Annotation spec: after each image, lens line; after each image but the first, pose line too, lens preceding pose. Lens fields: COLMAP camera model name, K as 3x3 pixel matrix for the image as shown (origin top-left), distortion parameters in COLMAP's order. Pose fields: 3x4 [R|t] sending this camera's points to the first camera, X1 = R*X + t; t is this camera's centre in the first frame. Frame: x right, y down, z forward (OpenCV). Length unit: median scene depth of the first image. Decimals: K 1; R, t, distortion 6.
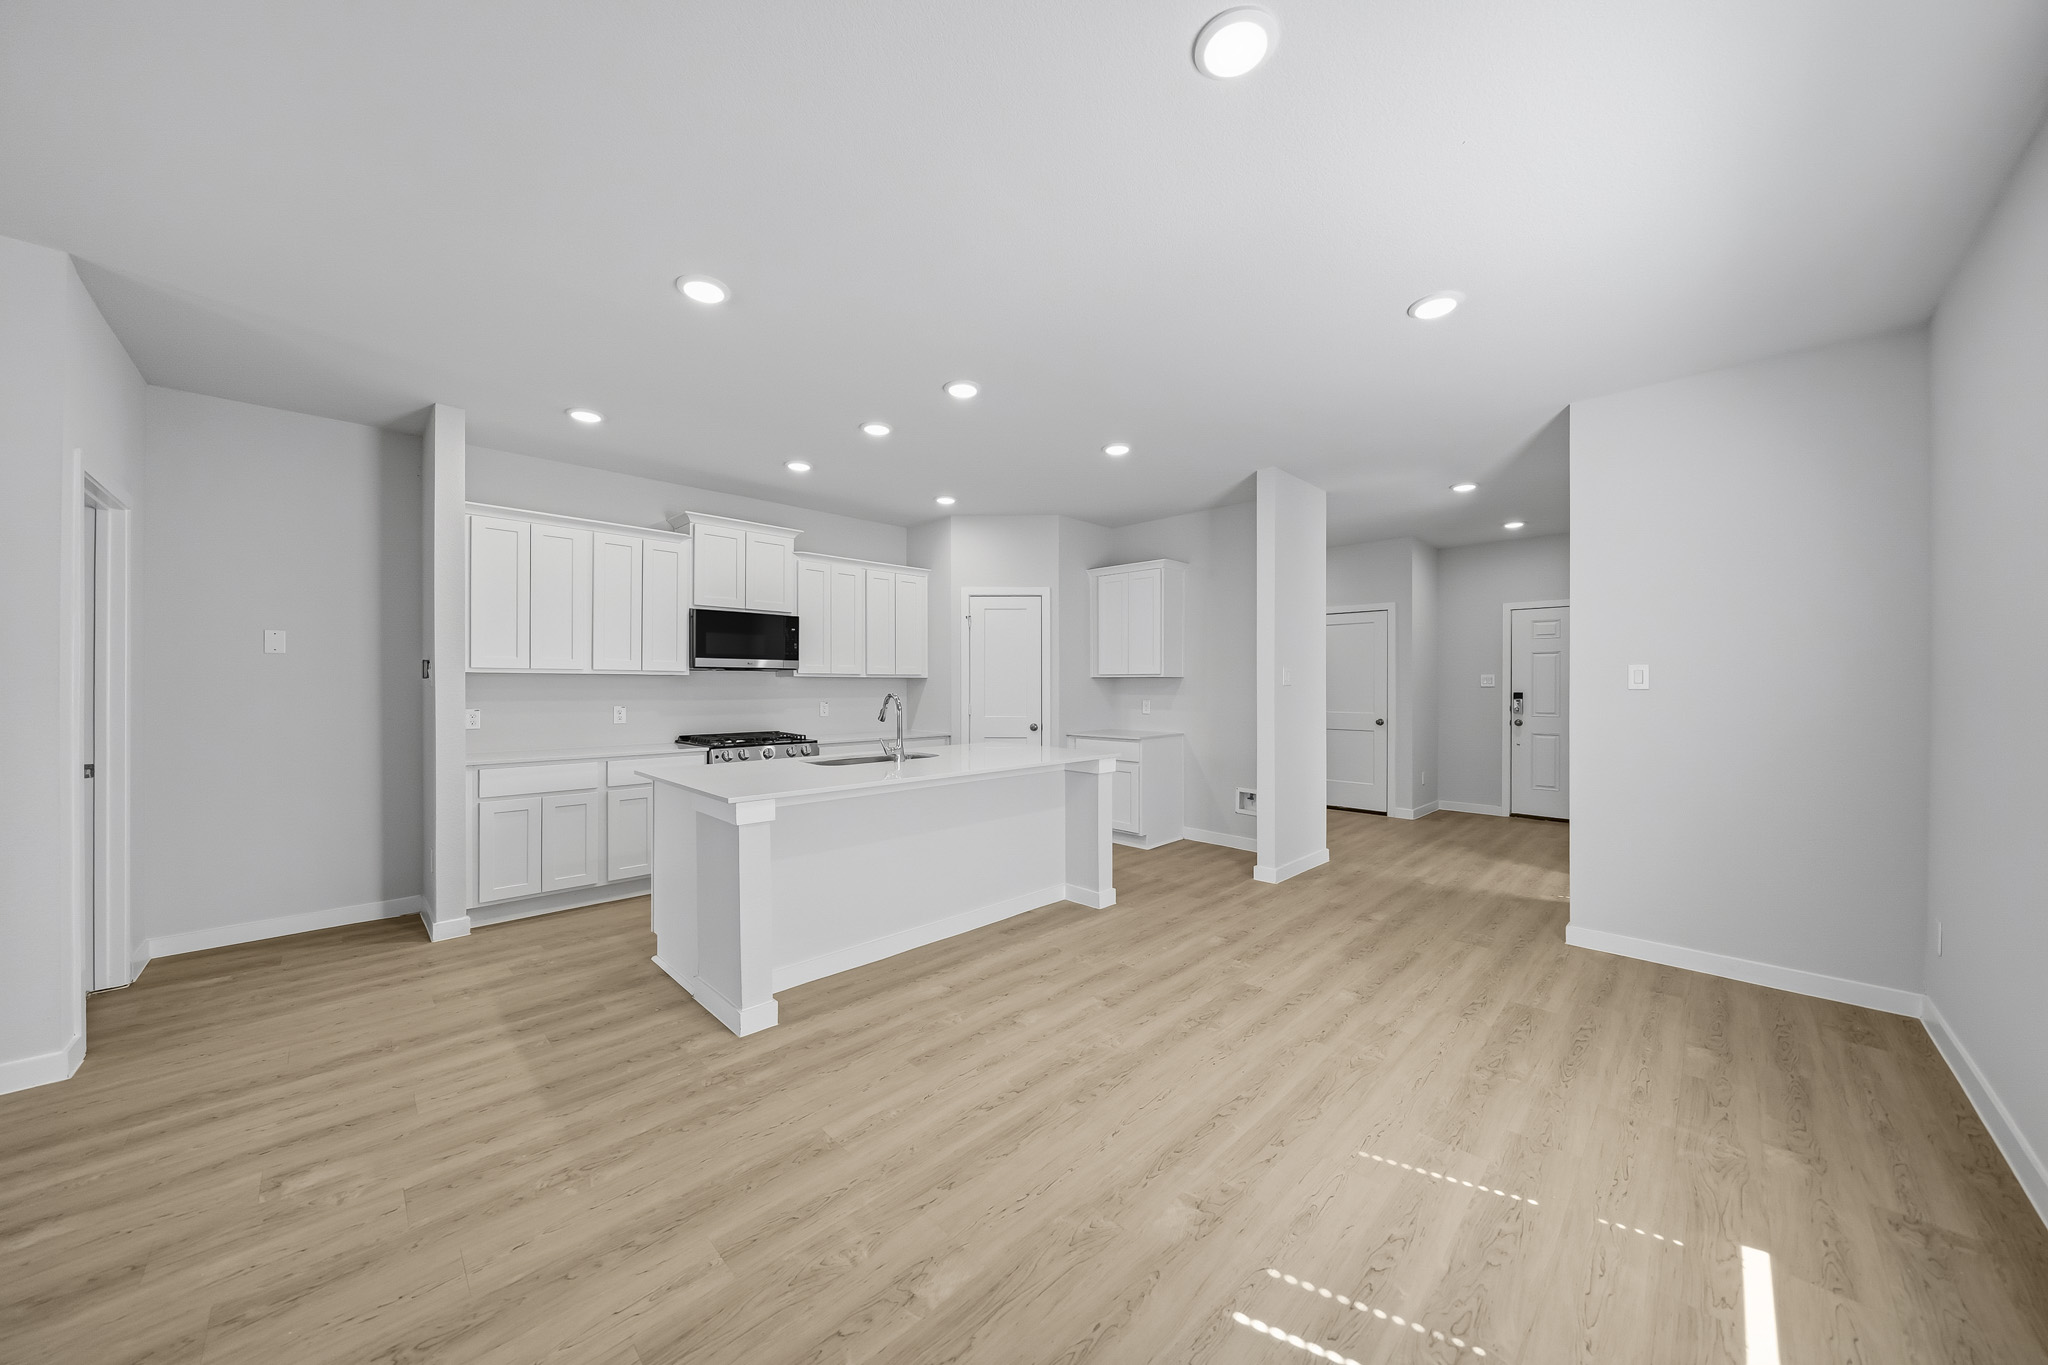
lens RADIAL K [[689.0, 0, 1019.6], [0, 689.0, 703.8], [0, 0, 1]] dist [0.008547, 0.000249]
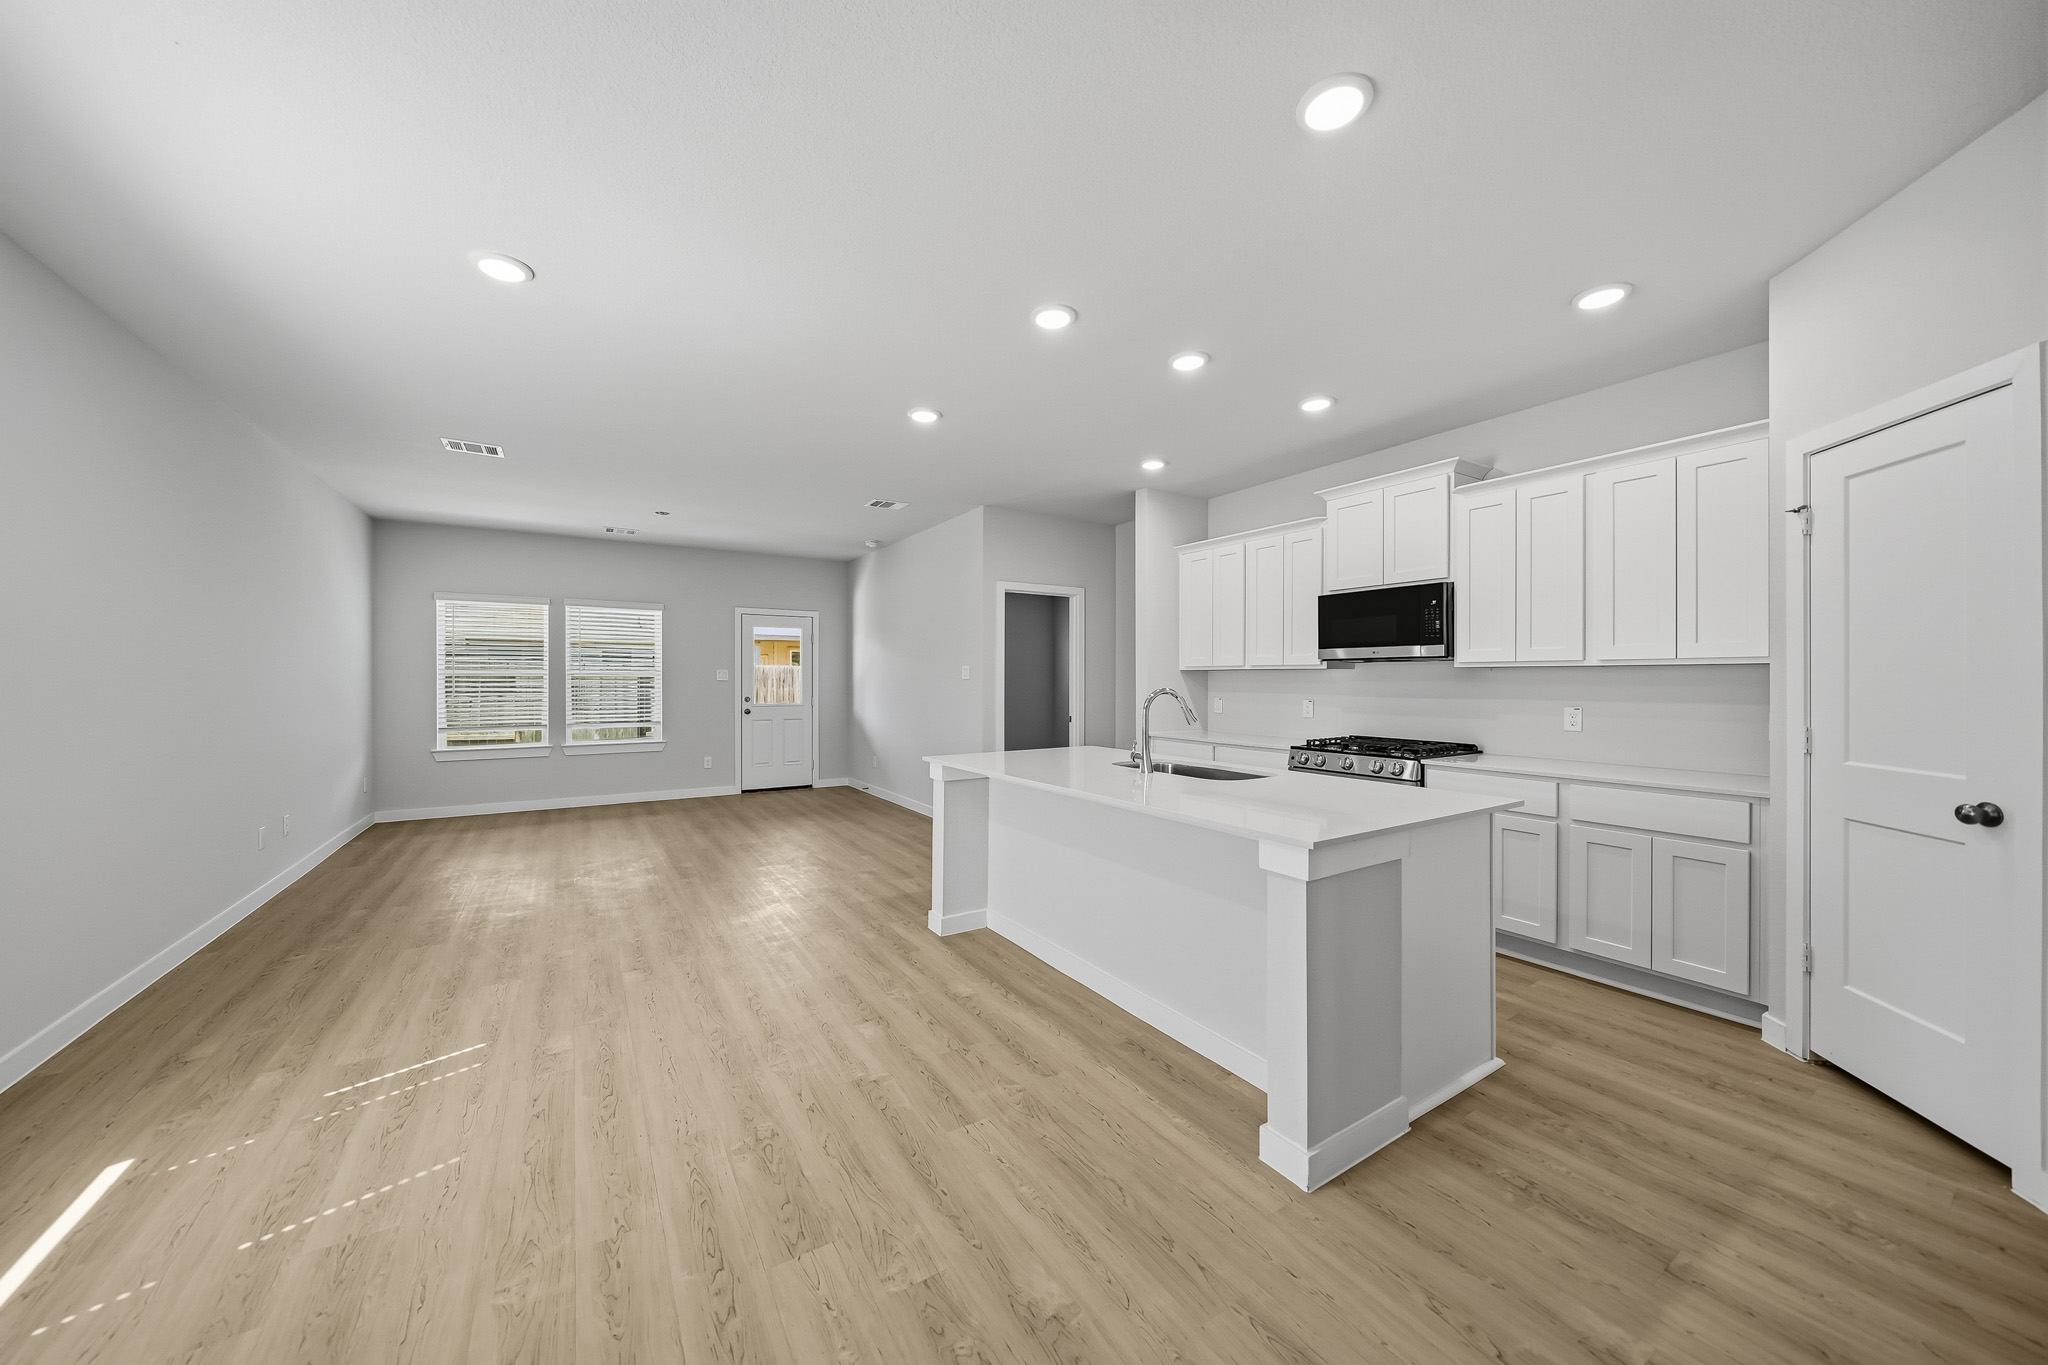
lens RADIAL K [[699.3, 0, 1010.4], [0, 699.3, 674.1], [0, 0, 1]] dist [0.005062, 0.000089]
pose [[-0.211170, -0.006700, -0.977426, 0.461189], [-0.025716, 0.999668, -0.001297, -0.018857], [0.977111, 0.024862, -0.211272, 0.692575]]
